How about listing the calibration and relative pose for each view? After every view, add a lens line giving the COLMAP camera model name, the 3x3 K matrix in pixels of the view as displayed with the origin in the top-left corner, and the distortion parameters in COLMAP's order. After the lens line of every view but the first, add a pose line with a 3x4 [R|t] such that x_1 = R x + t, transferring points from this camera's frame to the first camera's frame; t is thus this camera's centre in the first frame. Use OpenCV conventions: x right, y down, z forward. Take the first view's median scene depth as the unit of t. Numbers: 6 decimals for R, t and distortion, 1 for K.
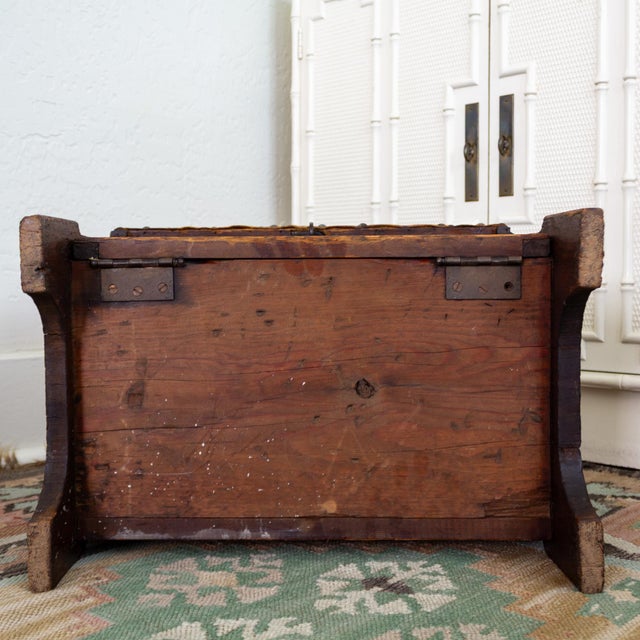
lens RADIAL K [[598.4, 0, 332.4], [0, 598.4, 305.0], [0, 0, 1]] dist [0.012507, 0.000000]
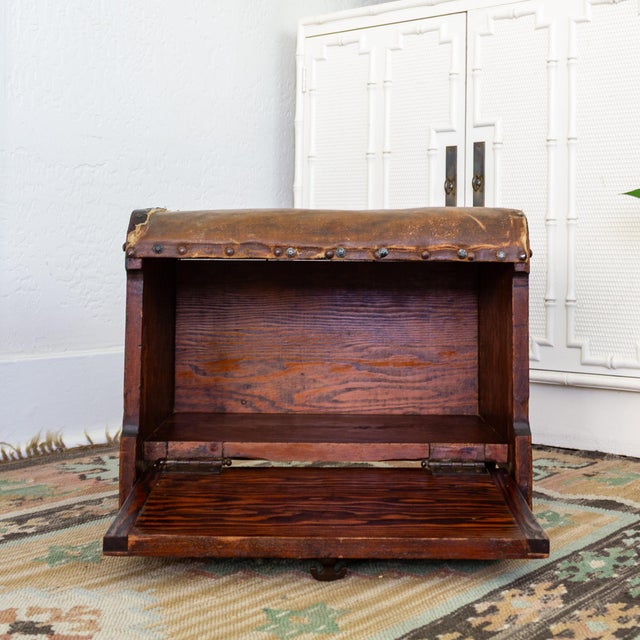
lens RADIAL K [[1054.0, 0, 338.4], [0, 1054.0, 207.3], [0, 0, 1]] dist [-0.013480, 0.000000]
pose [[0.994081, 0.021402, 0.106516, -0.218268], [-0.015387, 0.998257, -0.056973, -0.090995], [-0.107550, 0.054996, 0.992677, -1.081442]]
